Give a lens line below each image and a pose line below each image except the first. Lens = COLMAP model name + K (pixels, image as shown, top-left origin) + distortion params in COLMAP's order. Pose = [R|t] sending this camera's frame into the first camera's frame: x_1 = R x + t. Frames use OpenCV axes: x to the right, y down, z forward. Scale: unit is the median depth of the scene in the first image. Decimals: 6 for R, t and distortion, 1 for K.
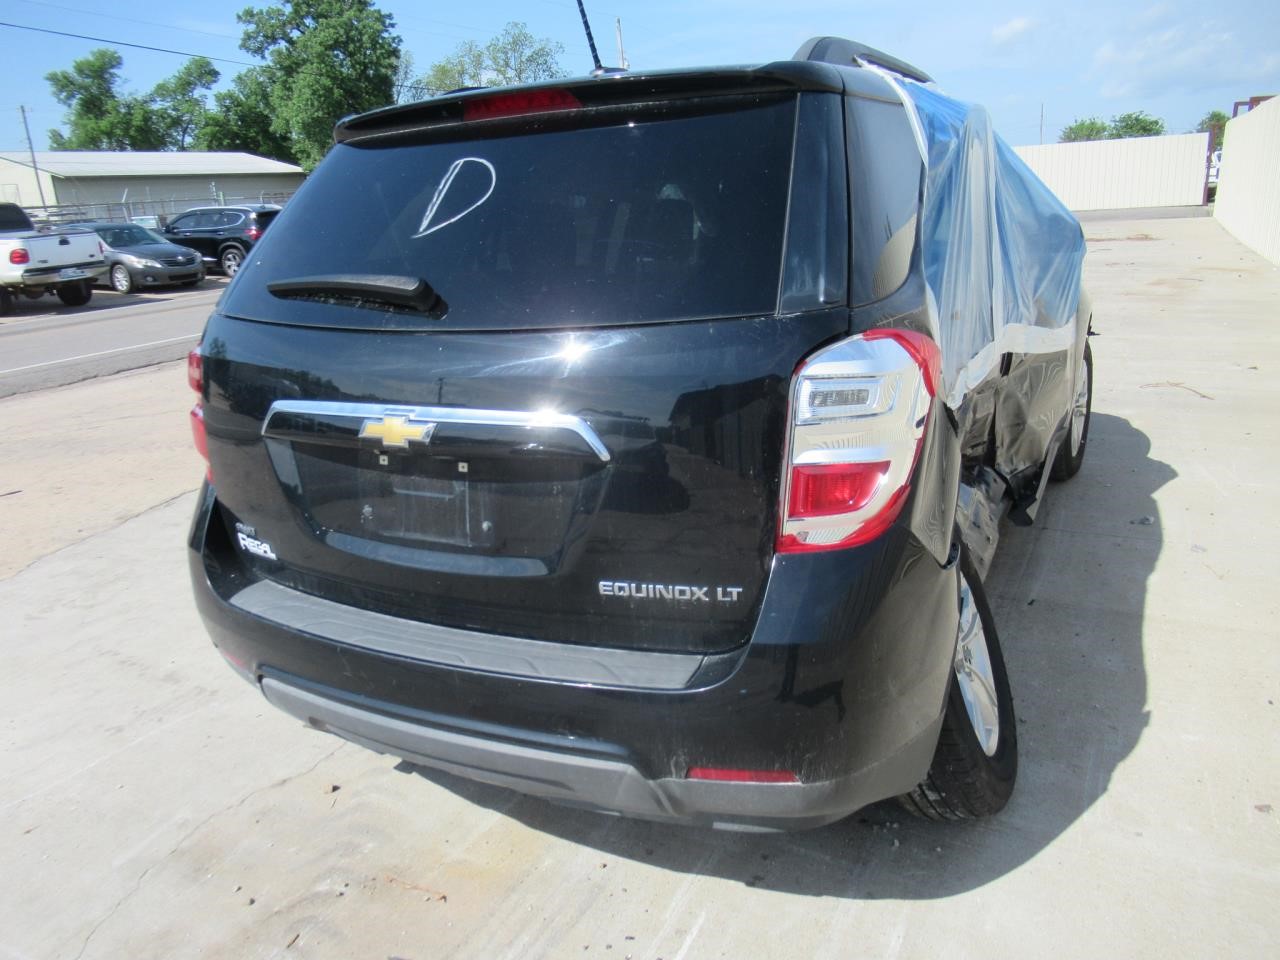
lens RADIAL K [[949.2, 0, 634.0], [0, 949.2, 478.8], [0, 0, 1]] dist [-0.022240, -0.000545]
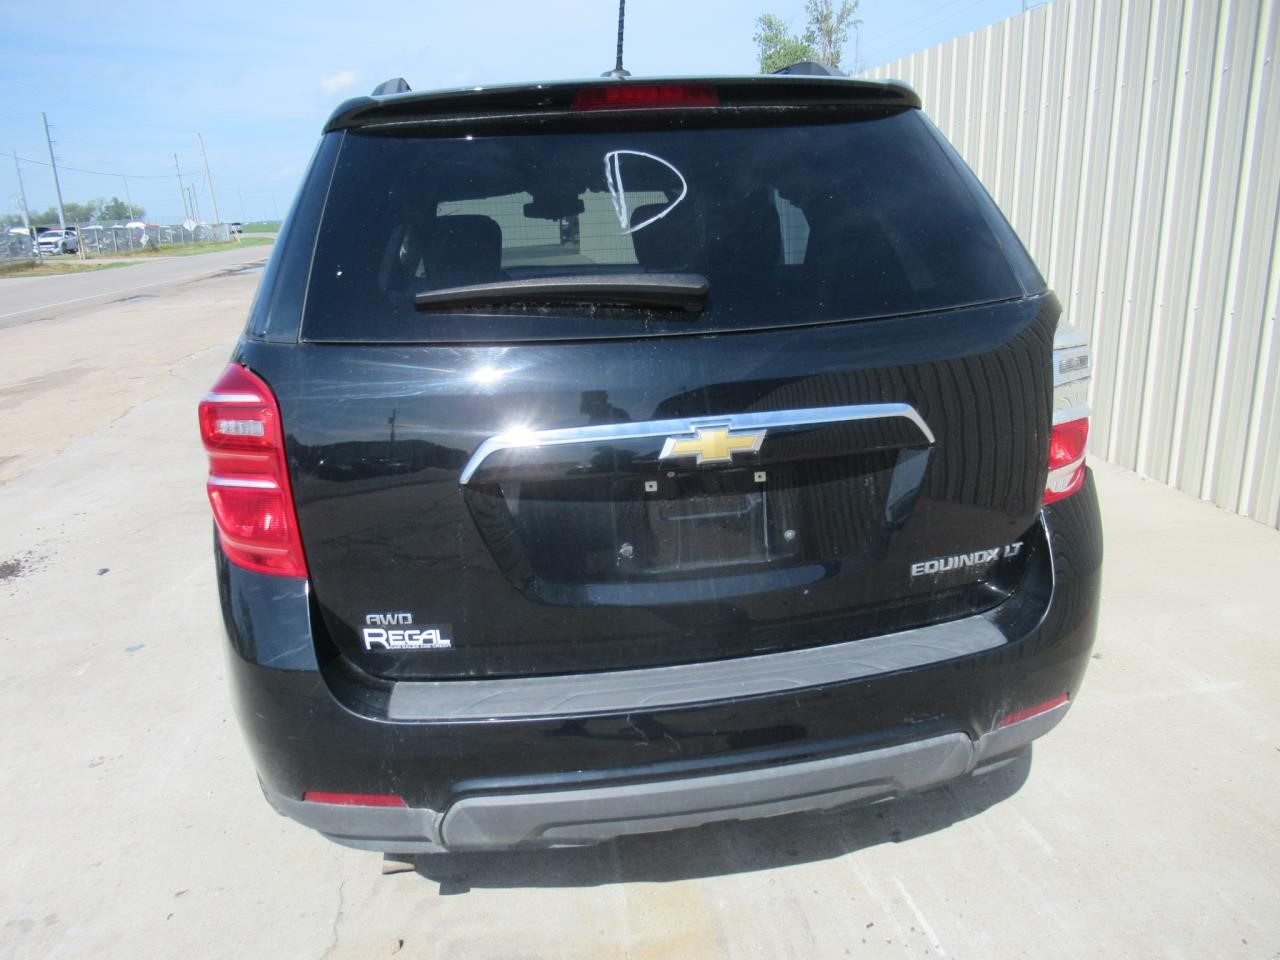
lens RADIAL K [[949.2, 0, 610.0], [0, 949.2, 481.6], [0, 0, 1]] dist [-0.022240, -0.000545]
pose [[0.813506, -0.139969, 0.564462, -0.689577], [0.164411, 0.986362, 0.007637, -0.032629], [-0.557833, 0.086591, 0.825424, 0.266502]]
